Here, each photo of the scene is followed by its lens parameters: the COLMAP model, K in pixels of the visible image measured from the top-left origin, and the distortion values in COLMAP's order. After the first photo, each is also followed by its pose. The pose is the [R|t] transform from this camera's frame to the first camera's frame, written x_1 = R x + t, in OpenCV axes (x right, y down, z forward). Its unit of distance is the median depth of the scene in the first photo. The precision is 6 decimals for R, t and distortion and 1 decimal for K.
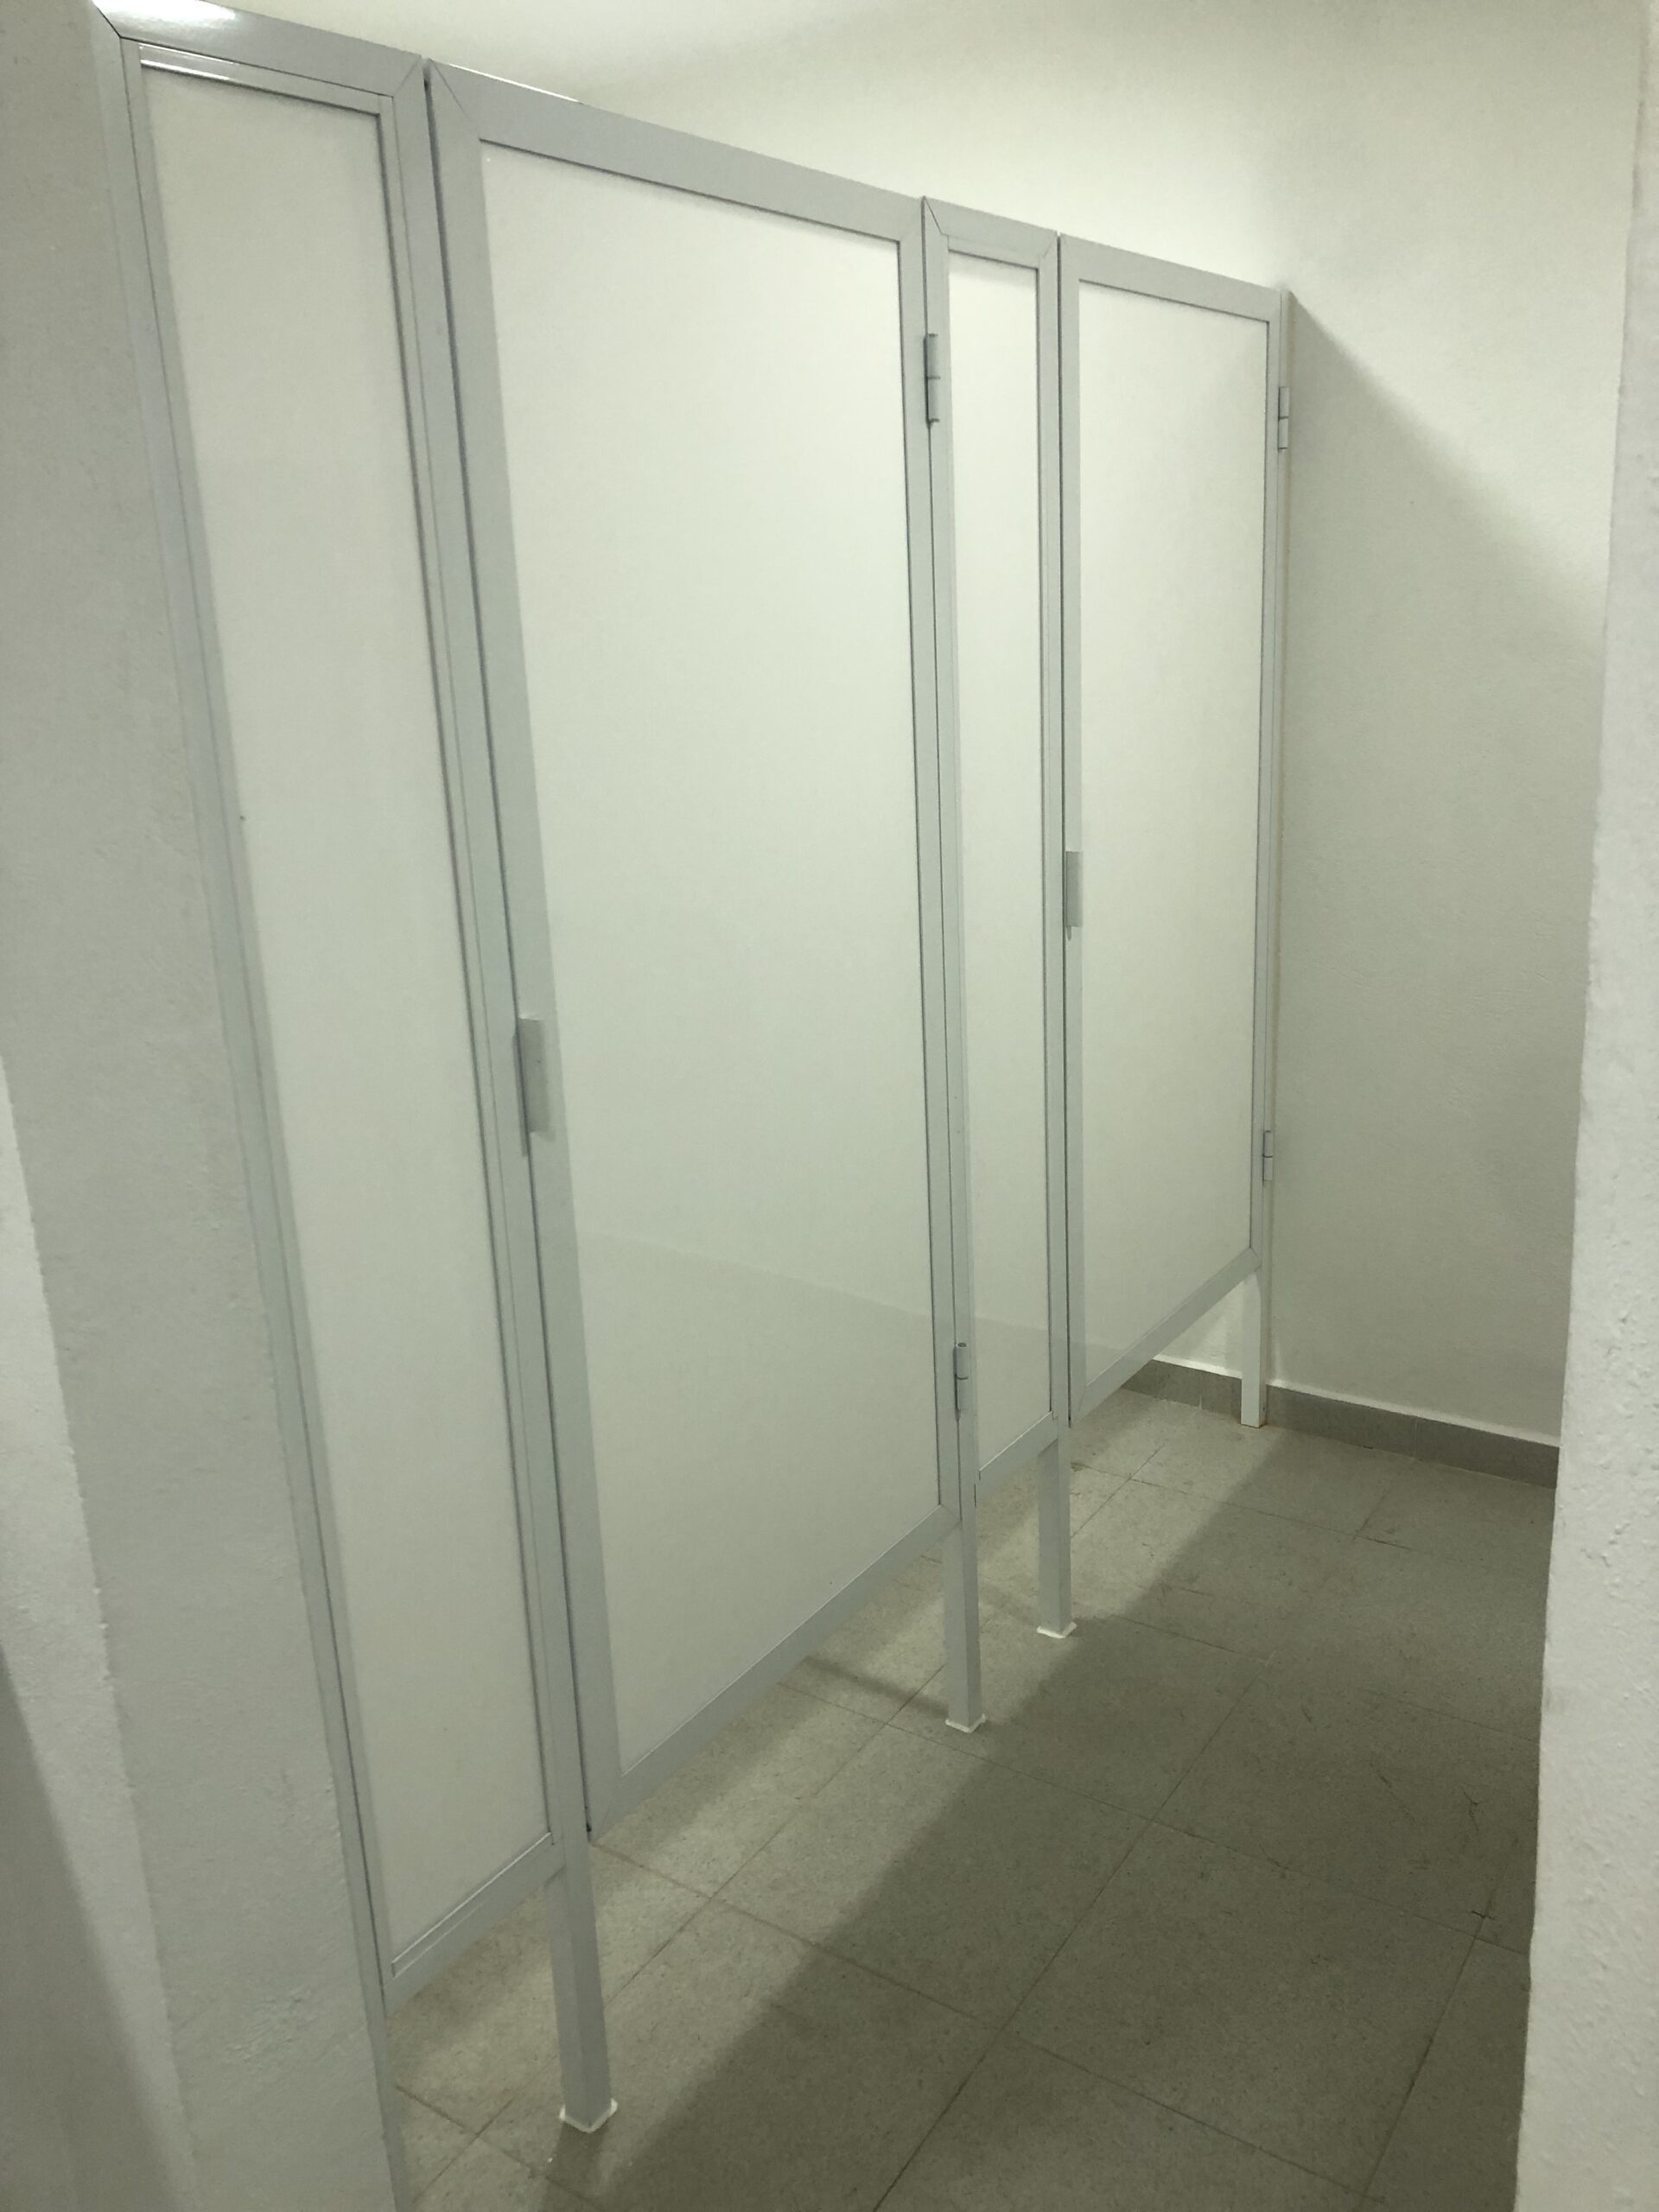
lens RADIAL K [[1811.8, 0, 829.5], [0, 1811.8, 1106.0], [0, 0, 1]] dist [0.057258, -0.059187]
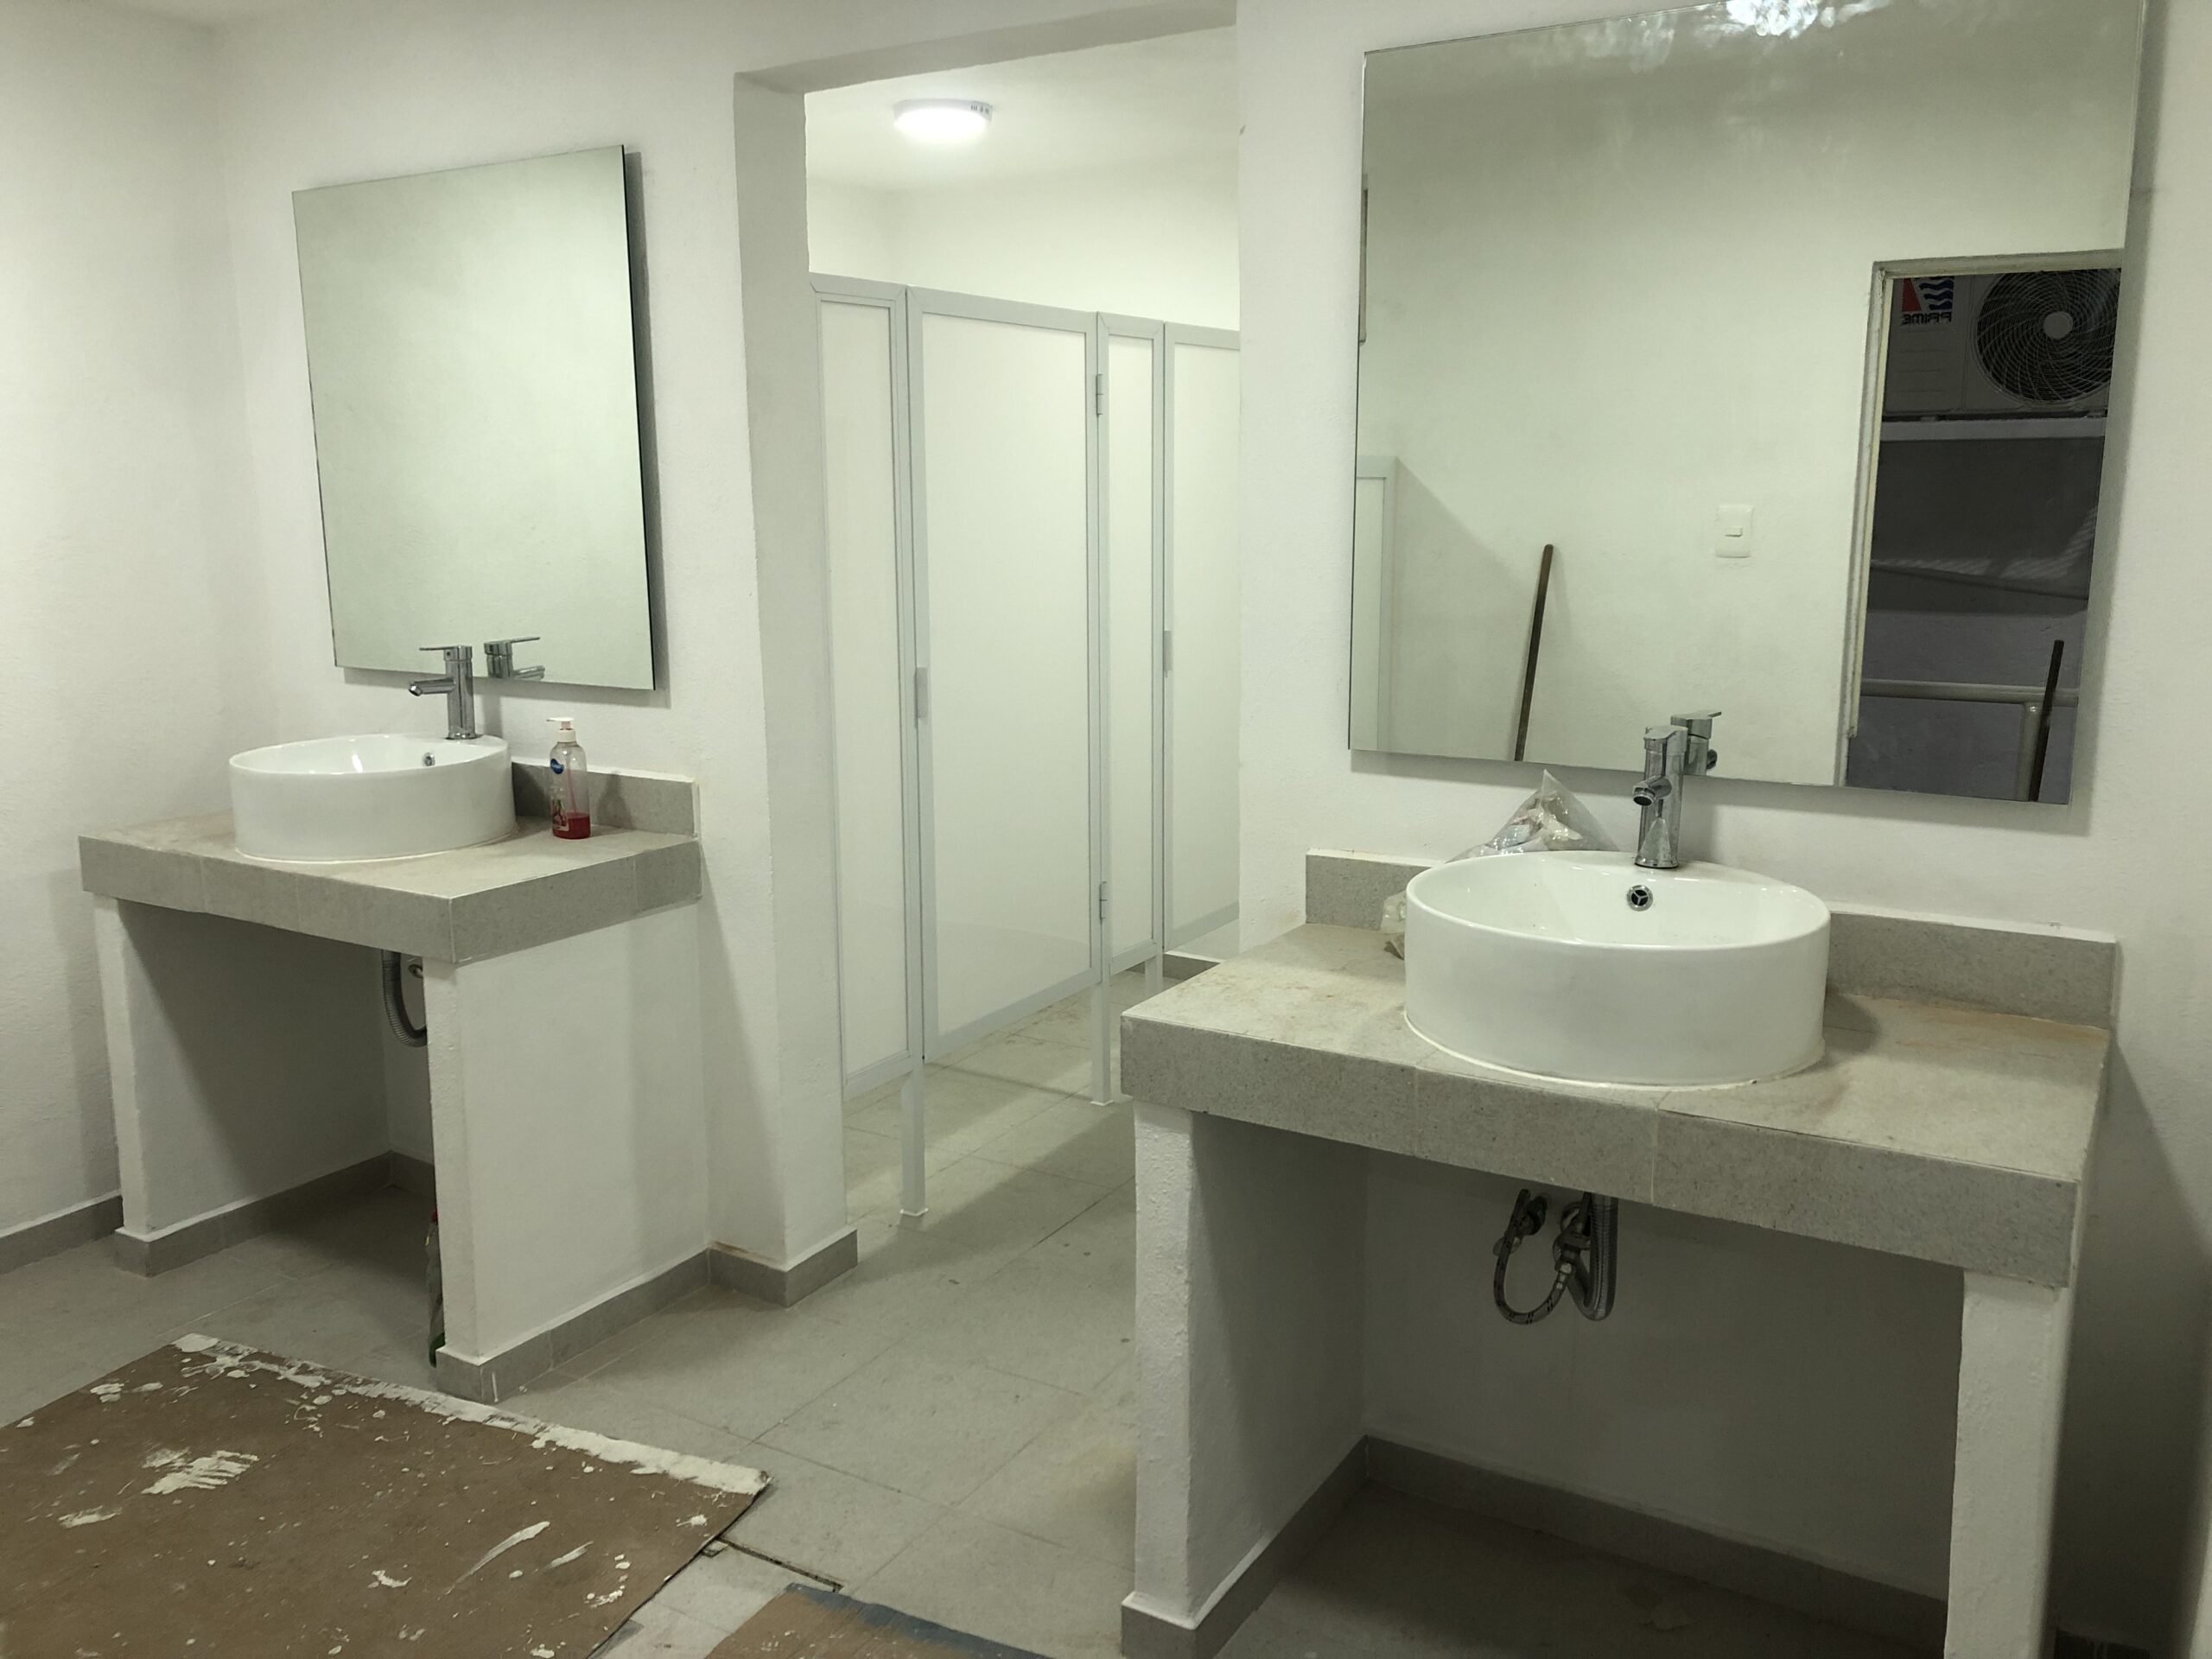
lens RADIAL K [[1811.8, 0, 1118.0], [0, 1811.8, 814.0], [0, 0, 1]] dist [0.057258, -0.059187]
pose [[0.996974, 0.027821, 0.072582, -0.058295], [-0.020952, 0.995376, -0.093742, 0.265070], [-0.074855, 0.091938, 0.992947, -0.989822]]
